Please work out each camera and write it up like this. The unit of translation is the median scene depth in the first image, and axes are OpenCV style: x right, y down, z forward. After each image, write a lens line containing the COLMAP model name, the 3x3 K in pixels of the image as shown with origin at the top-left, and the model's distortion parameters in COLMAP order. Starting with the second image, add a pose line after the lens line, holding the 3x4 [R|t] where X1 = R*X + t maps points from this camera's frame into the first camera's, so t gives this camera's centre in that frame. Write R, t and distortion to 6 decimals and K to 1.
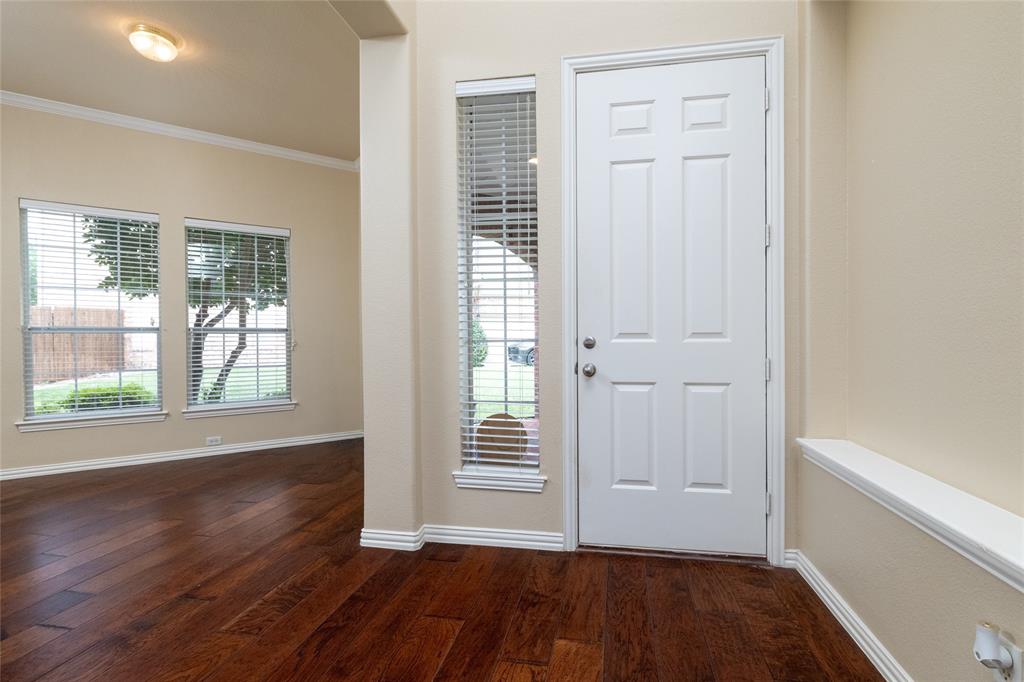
lens RADIAL K [[472.6, 0, 512.0], [0, 472.6, 341.0], [0, 0, 1]] dist [0.020060, -0.000488]
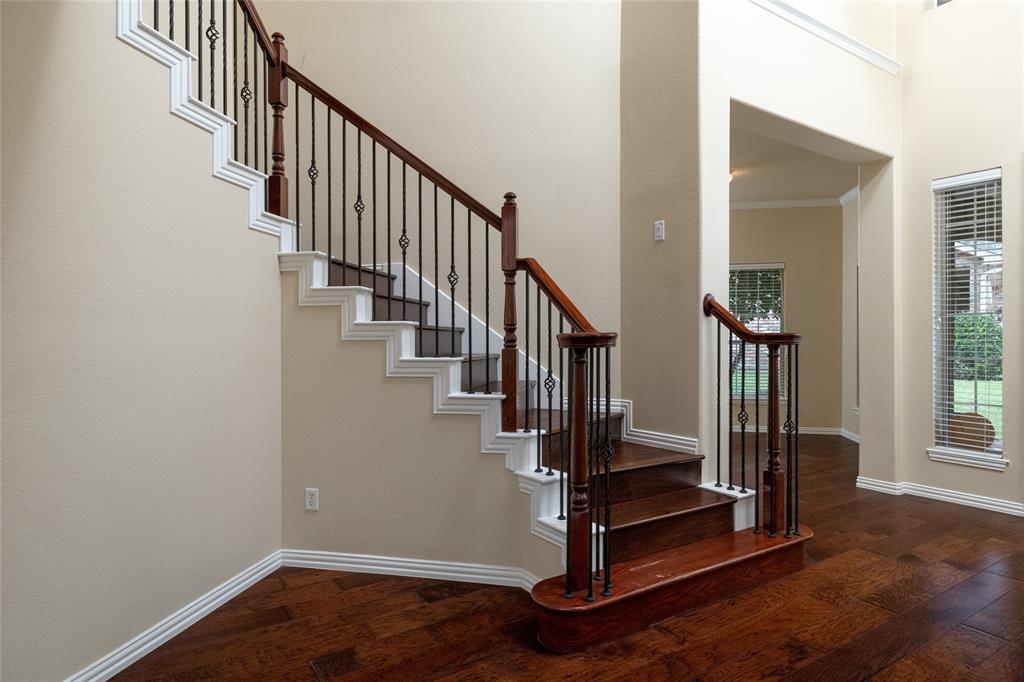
lens RADIAL K [[592.7, 0, 498.9], [0, 592.7, 342.4], [0, 0, 1]] dist [0.001597, -0.001461]
pose [[0.695756, 0.007736, -0.718237, 0.142700], [-0.005944, 0.999970, 0.005012, -0.027432], [0.718254, 0.000782, 0.695781, -0.654321]]
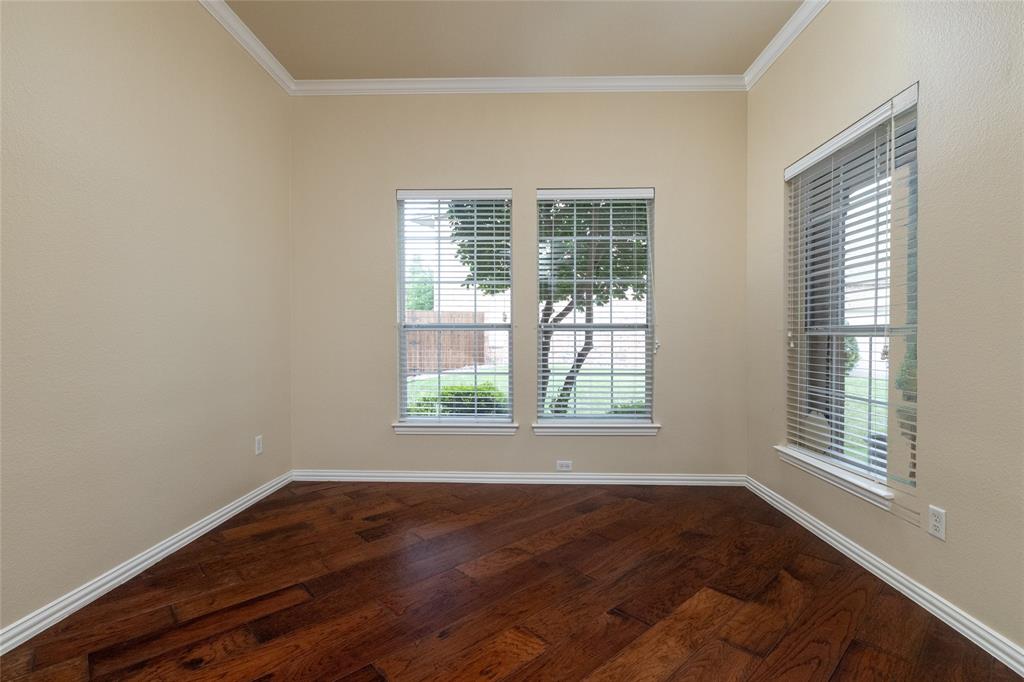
lens RADIAL K [[472.6, 0, 512.0], [0, 472.6, 341.0], [0, 0, 1]] dist [0.020060, -0.000488]
pose [[0.812053, 0.009082, -0.583513, -0.218244], [-0.008505, 0.999957, 0.003727, -0.000879], [0.583522, 0.001936, 0.812095, 0.283084]]
